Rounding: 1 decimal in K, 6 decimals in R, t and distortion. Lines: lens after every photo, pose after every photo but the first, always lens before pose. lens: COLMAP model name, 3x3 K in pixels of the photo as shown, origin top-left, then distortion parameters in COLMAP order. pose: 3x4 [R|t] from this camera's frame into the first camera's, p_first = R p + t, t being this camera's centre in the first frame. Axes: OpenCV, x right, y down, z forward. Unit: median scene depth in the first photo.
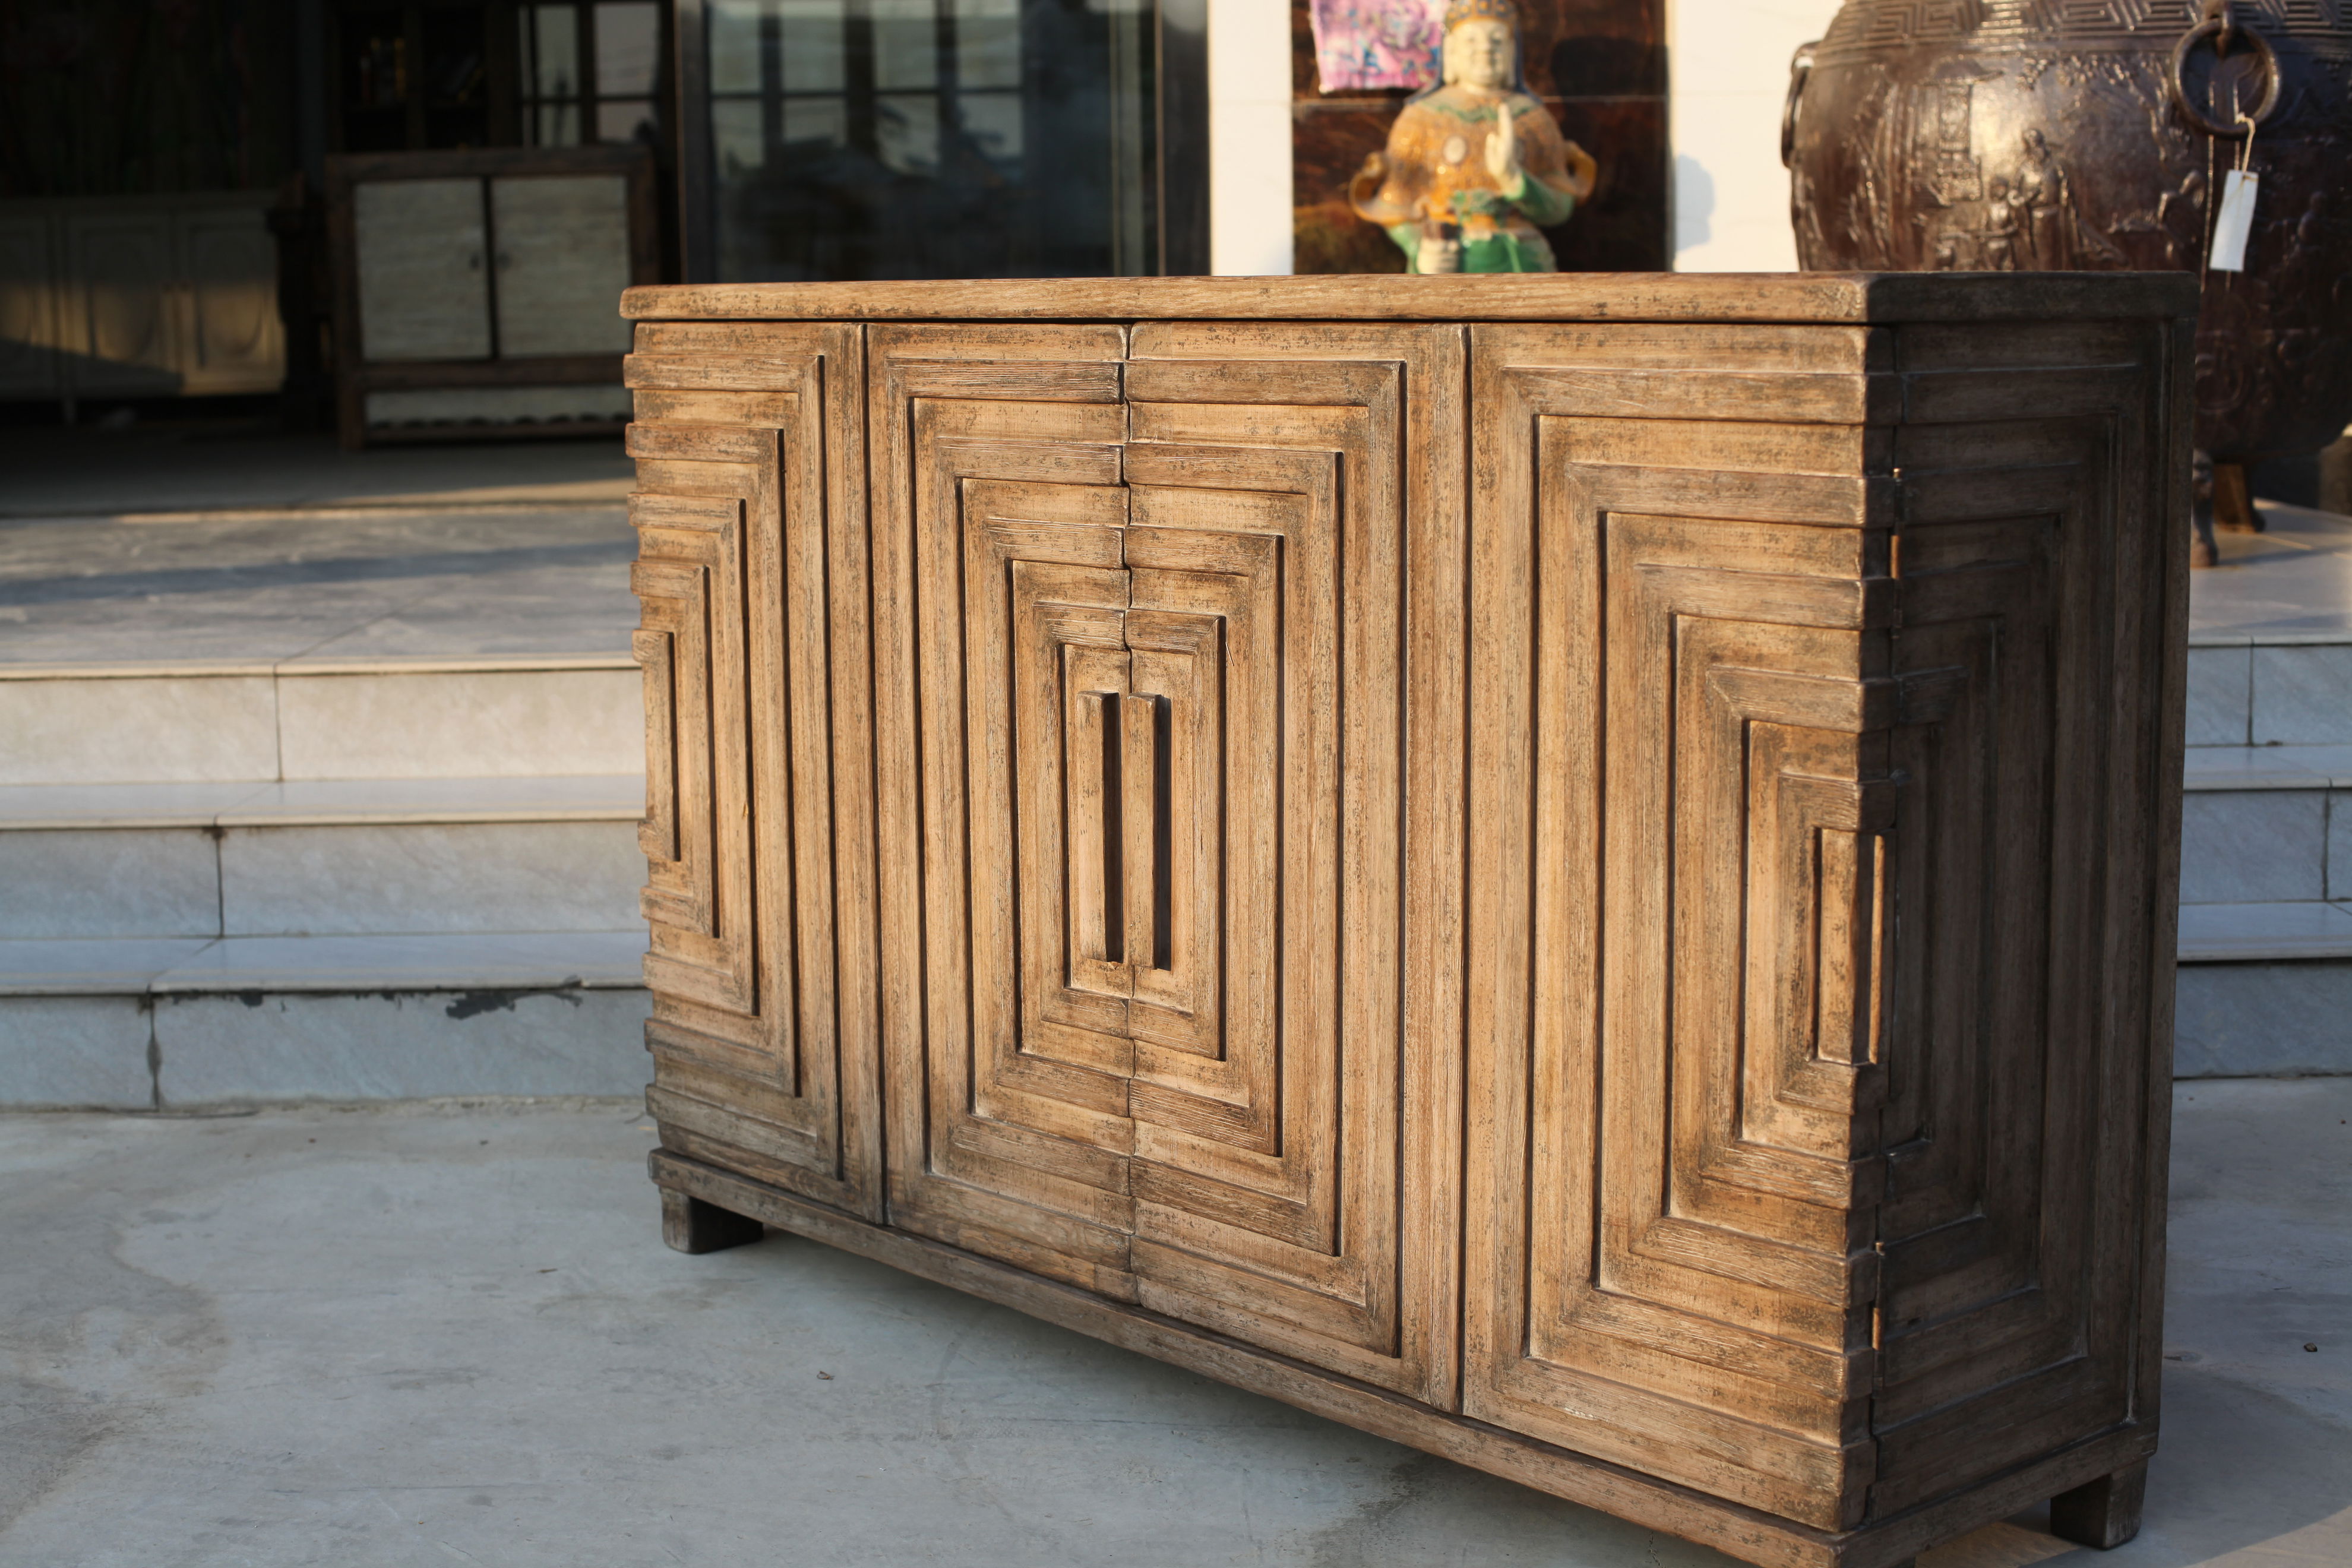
lens RADIAL K [[3449.1, 0, 1176.0], [0, 3449.1, 784.0], [0, 0, 1]] dist [-0.187945, -0.008486]
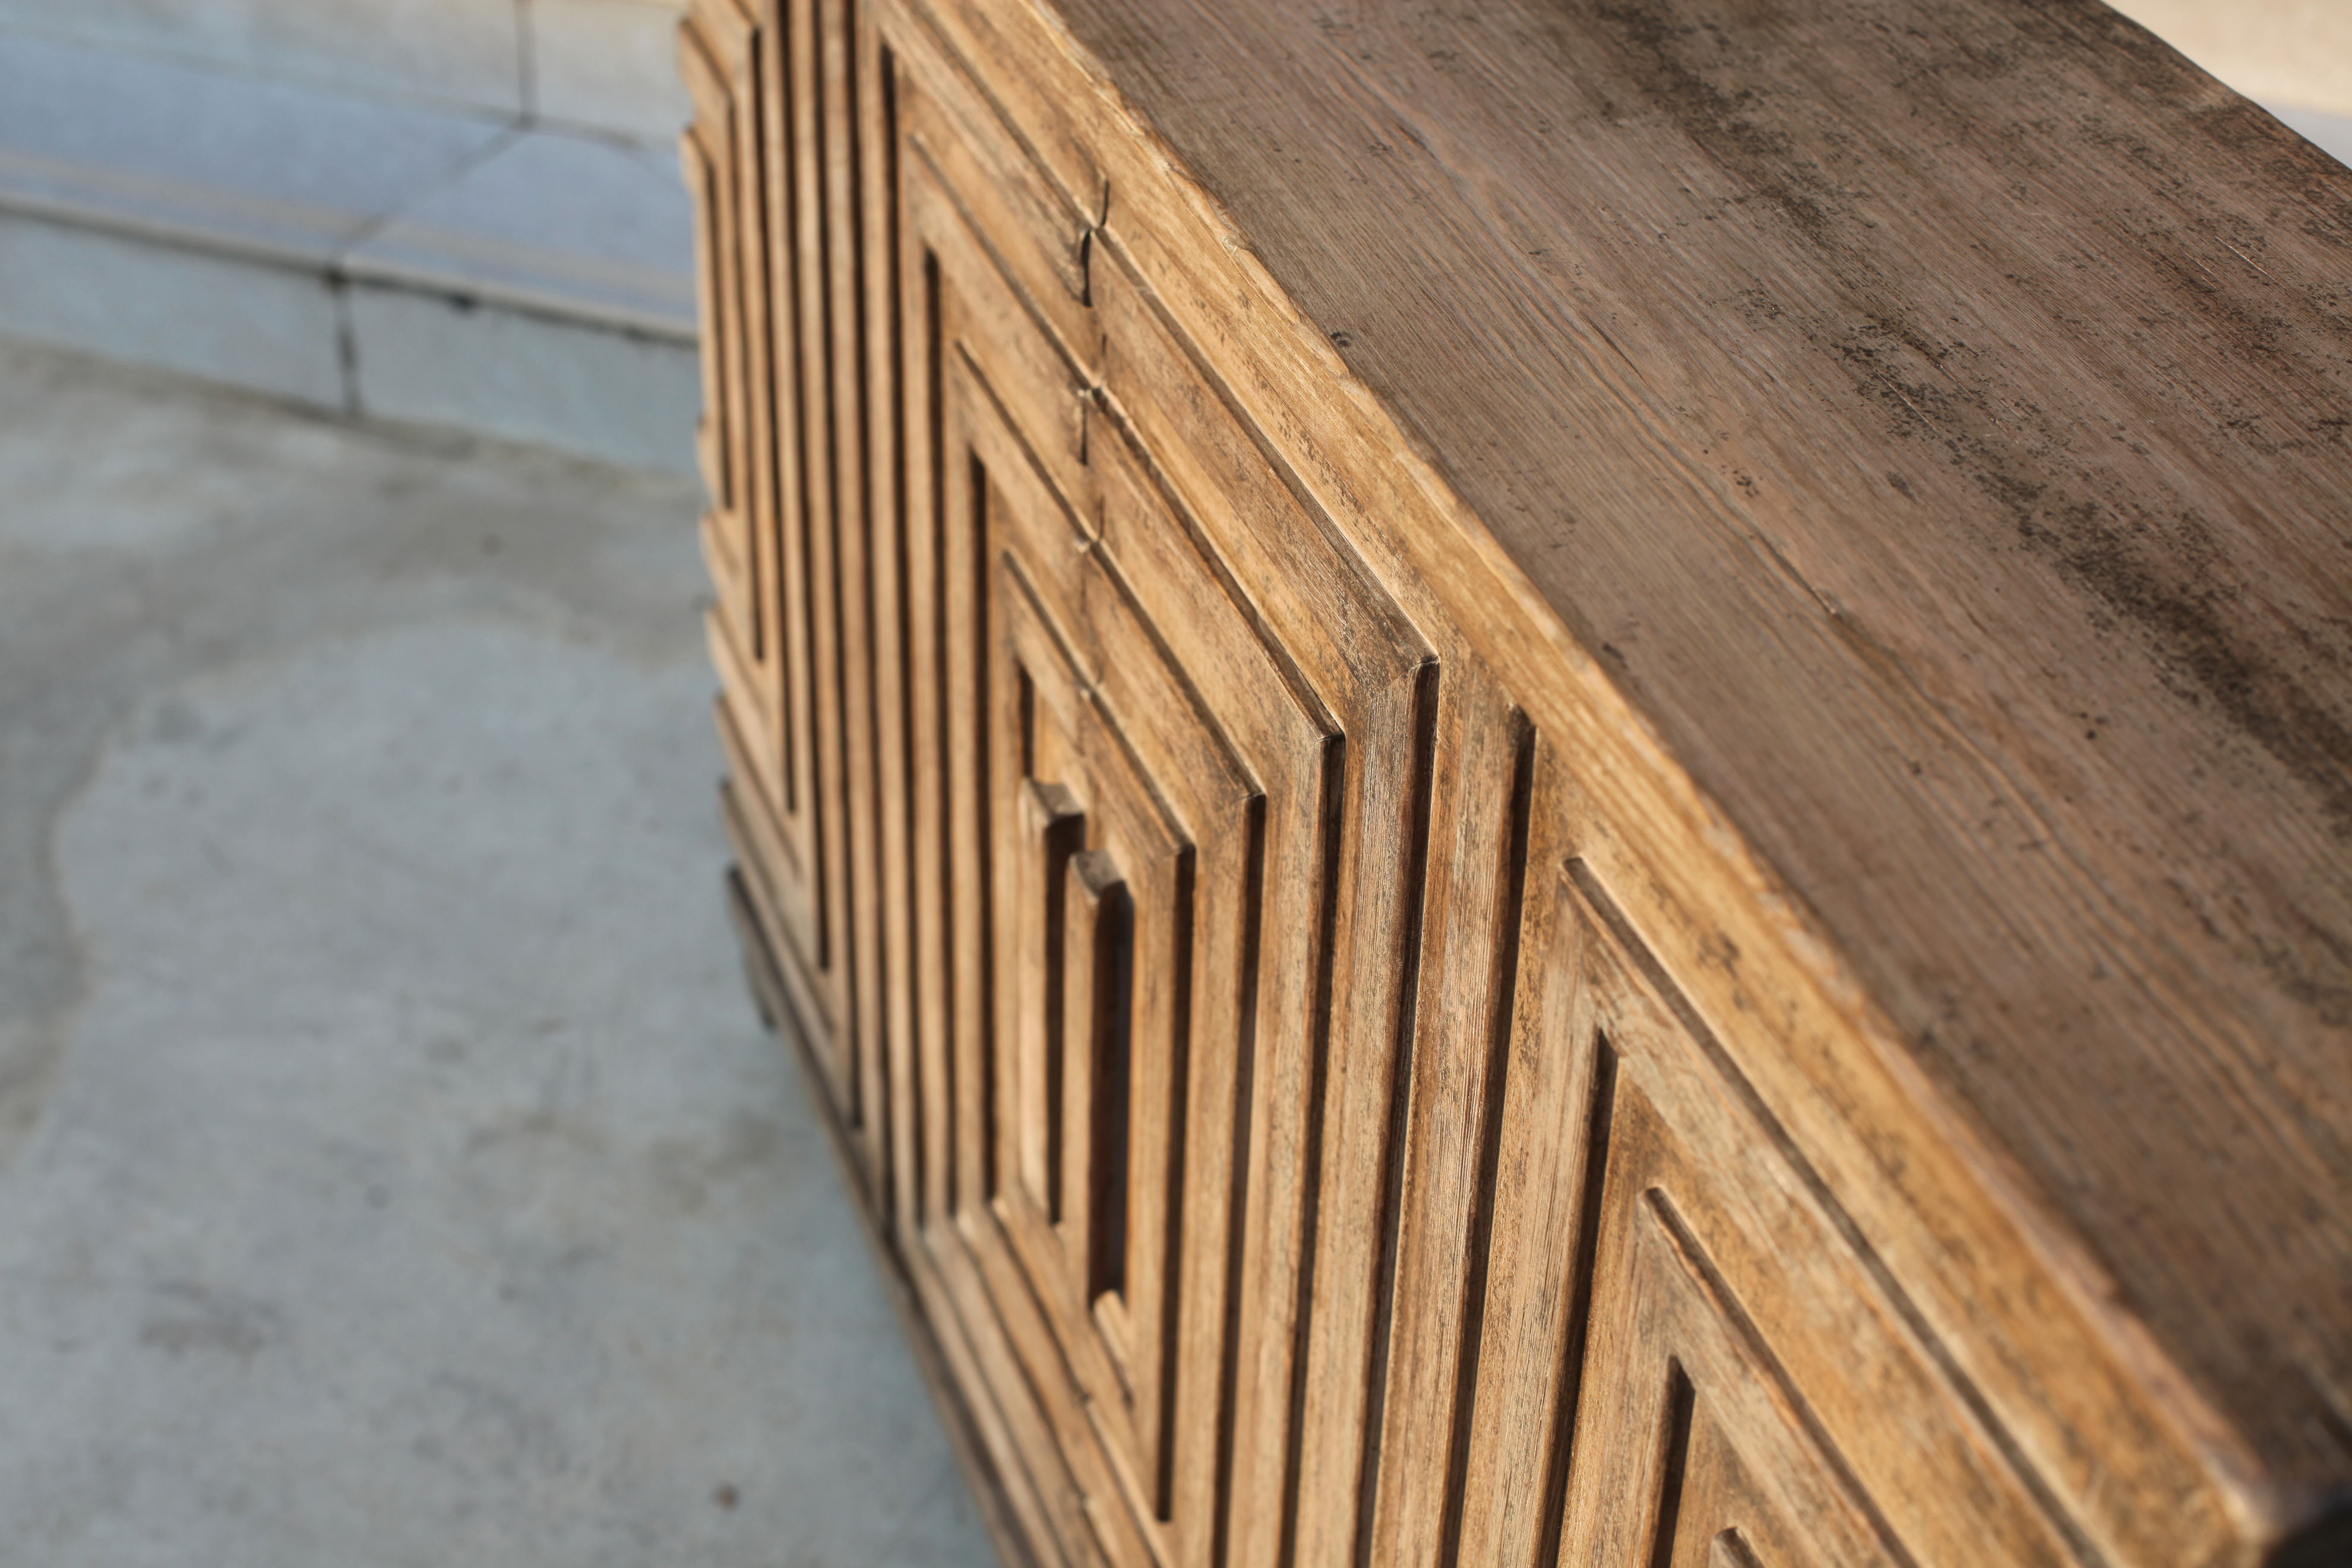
lens RADIAL K [[3502.6, 0, 1176.0], [0, 3502.6, 784.0], [0, 0, 1]] dist [-0.169625, 0.051463]
pose [[0.928667, 0.229687, -0.291240, 0.143136], [-0.081891, 0.892786, 0.442975, -0.256251], [0.361761, -0.387526, 0.847911, 0.568422]]
